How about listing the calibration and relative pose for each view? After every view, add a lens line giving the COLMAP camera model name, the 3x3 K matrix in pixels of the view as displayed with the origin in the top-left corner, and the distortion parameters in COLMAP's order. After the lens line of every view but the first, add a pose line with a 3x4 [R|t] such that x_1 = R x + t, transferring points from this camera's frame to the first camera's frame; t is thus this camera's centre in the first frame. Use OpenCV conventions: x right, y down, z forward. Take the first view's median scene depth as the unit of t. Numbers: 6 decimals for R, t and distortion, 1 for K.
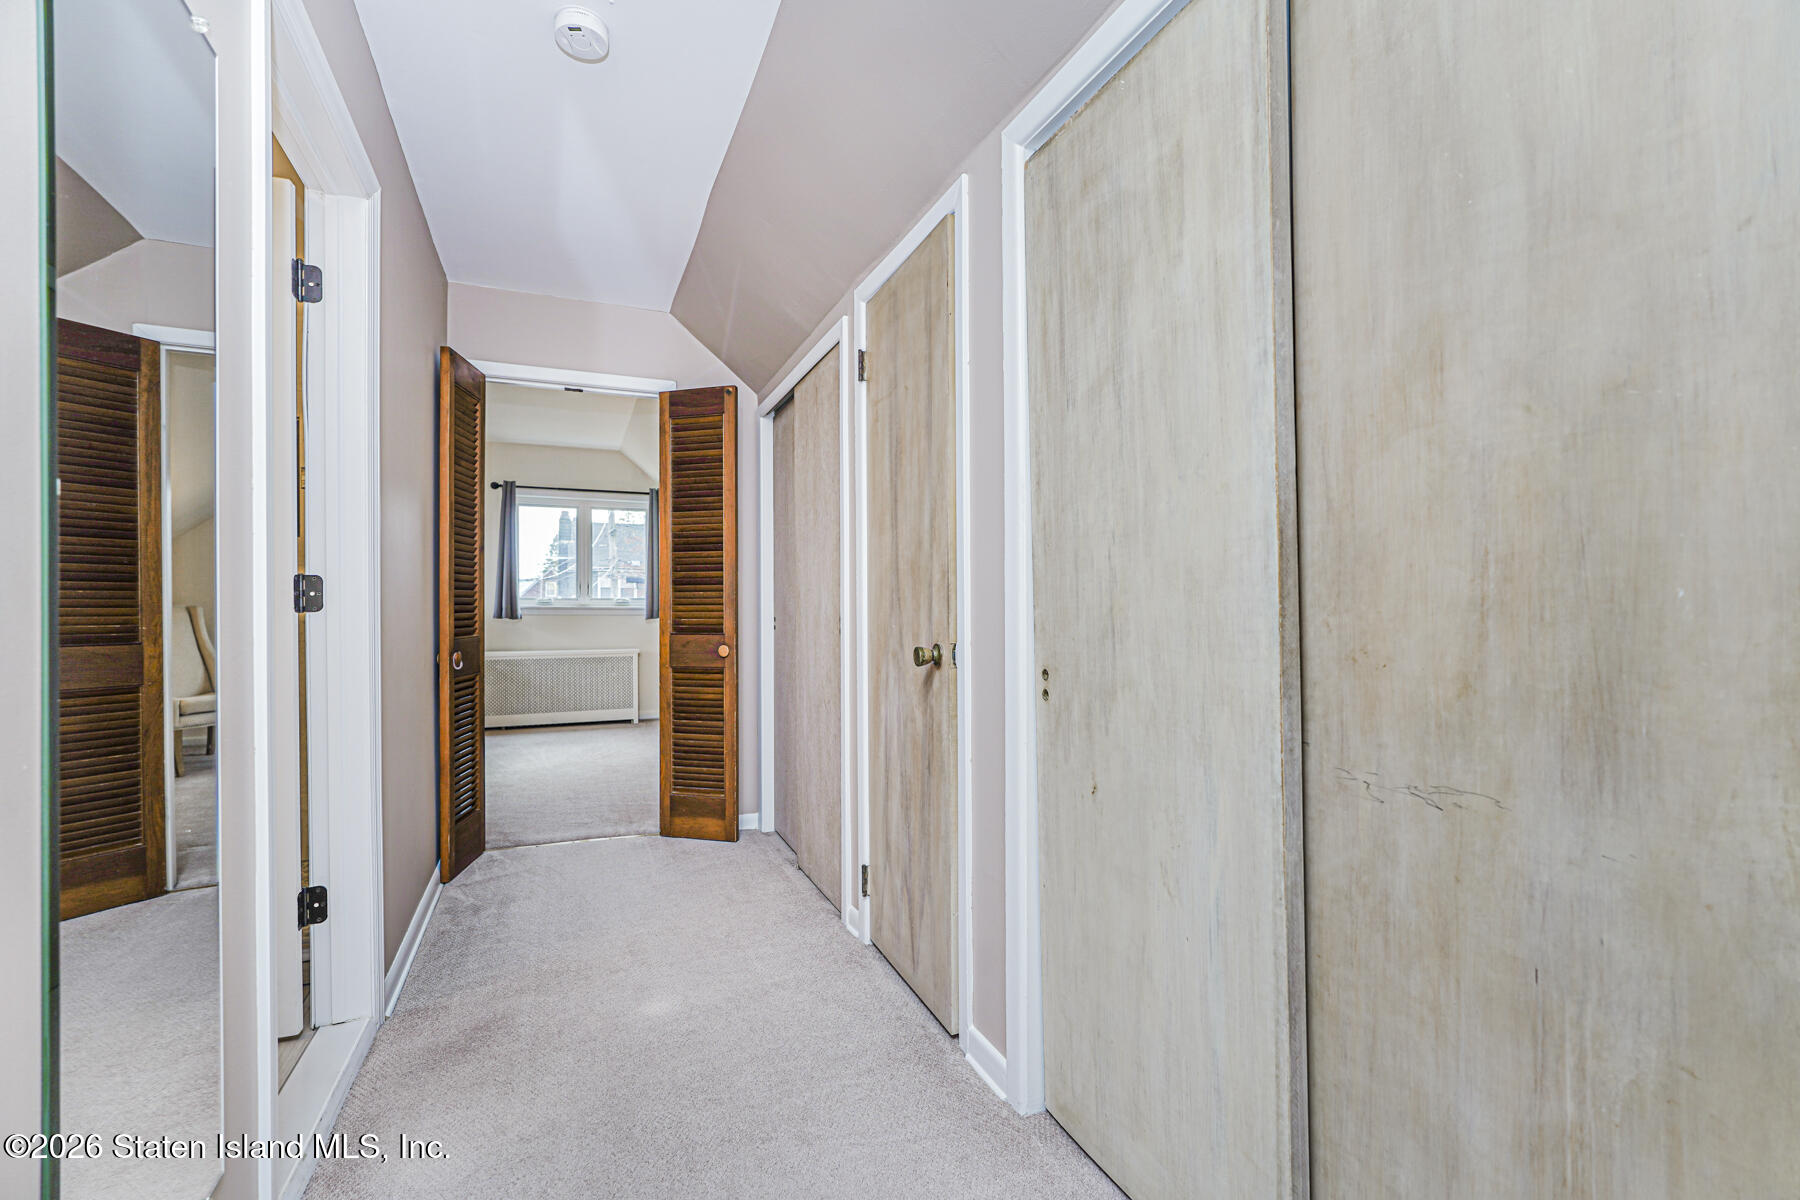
lens RADIAL K [[795.6, 0, 895.1], [0, 795.6, 605.3], [0, 0, 1]] dist [-0.015615, 0.007621]
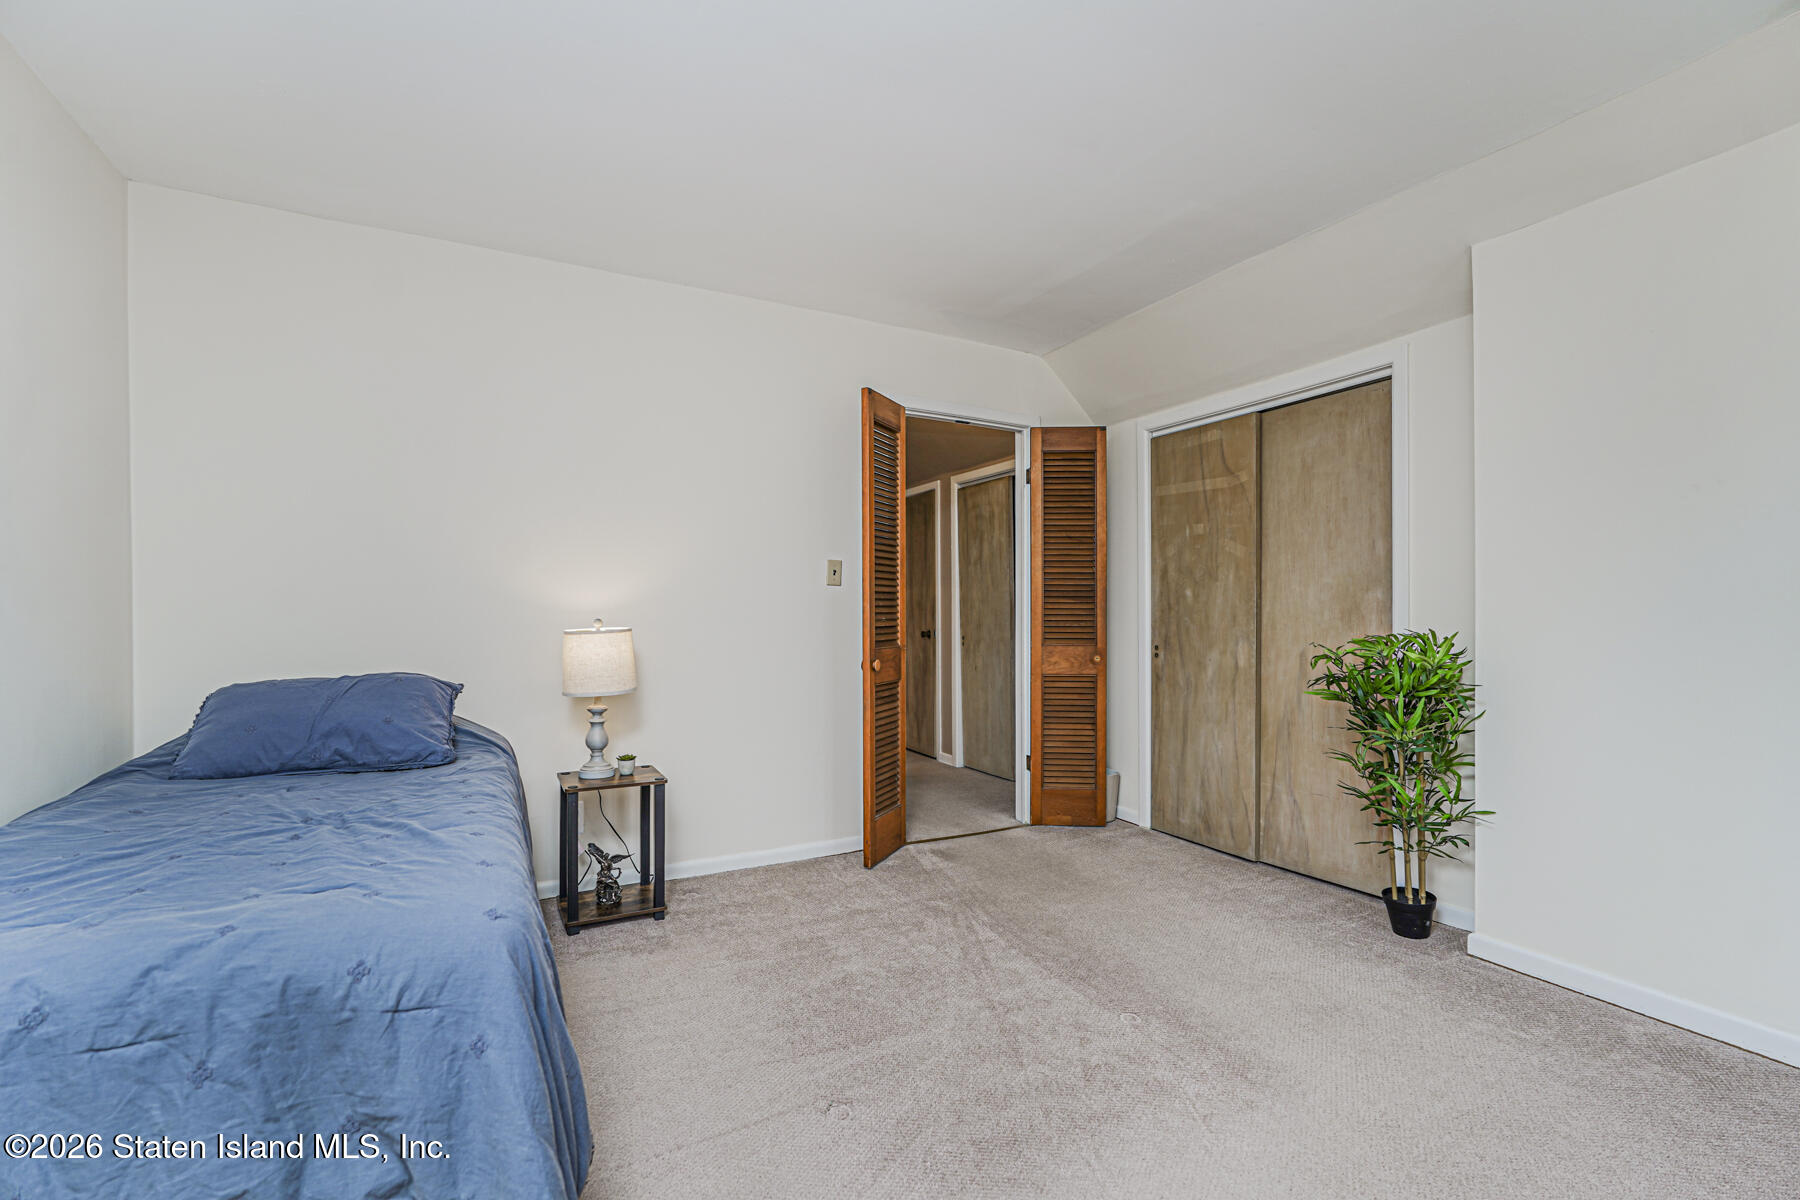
lens RADIAL K [[795.6, 0, 903.2], [0, 795.6, 606.8], [0, 0, 1]] dist [-0.015615, 0.007621]
pose [[0.995740, 0.001662, 0.092195, -0.380051], [-0.001231, 0.999988, -0.004731, -0.028941], [-0.092202, 0.004597, 0.995730, -2.352942]]
